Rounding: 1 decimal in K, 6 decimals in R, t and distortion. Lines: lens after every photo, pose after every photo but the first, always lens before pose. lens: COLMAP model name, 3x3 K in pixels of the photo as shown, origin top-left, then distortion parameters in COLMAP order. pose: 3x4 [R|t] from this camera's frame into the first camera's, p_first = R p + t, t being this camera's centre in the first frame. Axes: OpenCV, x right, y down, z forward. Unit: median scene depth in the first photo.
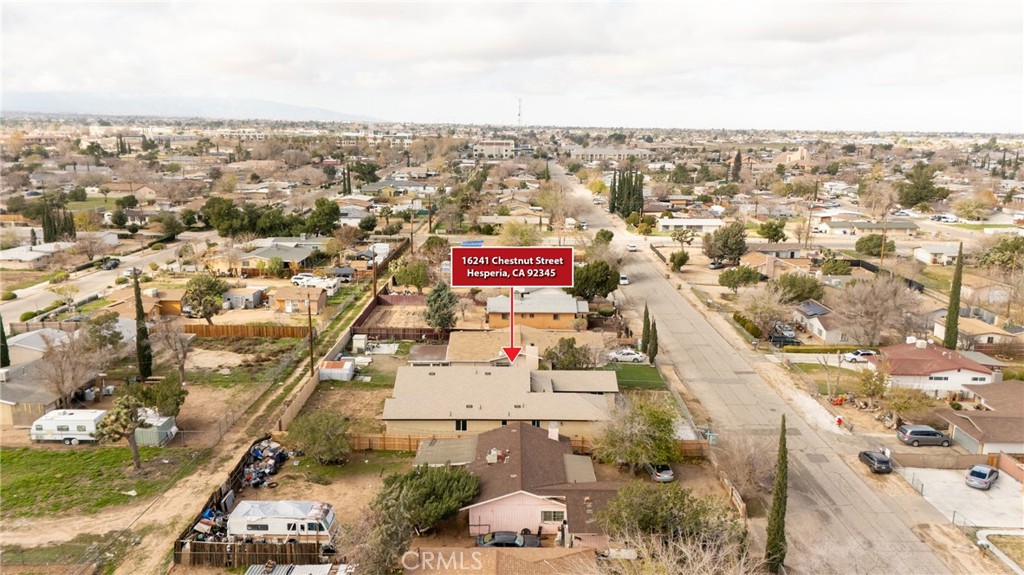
lens RADIAL K [[749.6, 0, 514.8], [0, 749.6, 290.4], [0, 0, 1]] dist [0.077582, -0.073207]
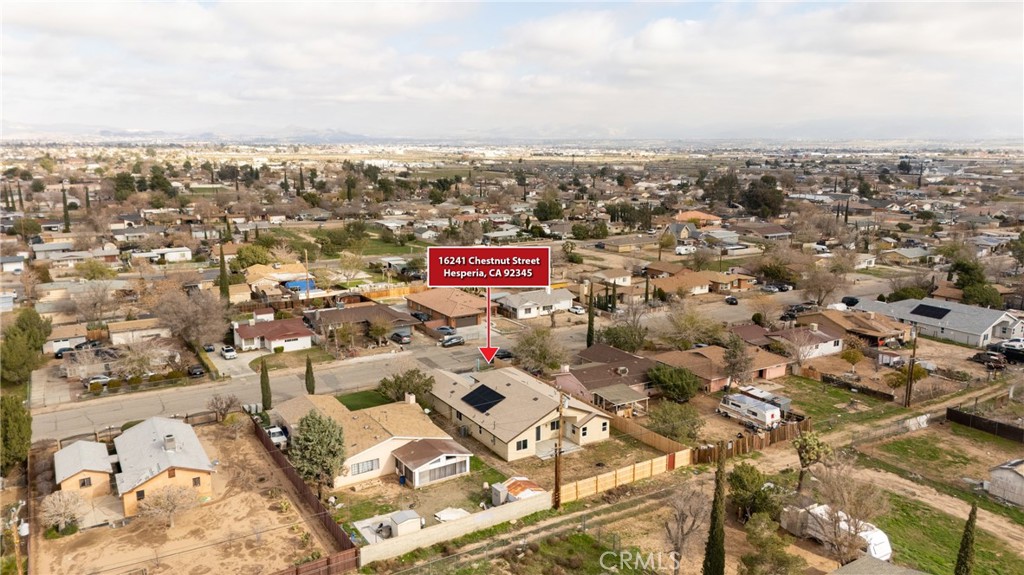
lens RADIAL K [[749.6, 0, 514.8], [0, 749.6, 290.4], [0, 0, 1]] dist [0.077582, -0.073207]
pose [[-0.527315, -0.184964, 0.829293, -0.871756], [0.171489, 0.932764, 0.317085, -0.354286], [-0.832184, 0.309419, -0.460141, 1.348997]]
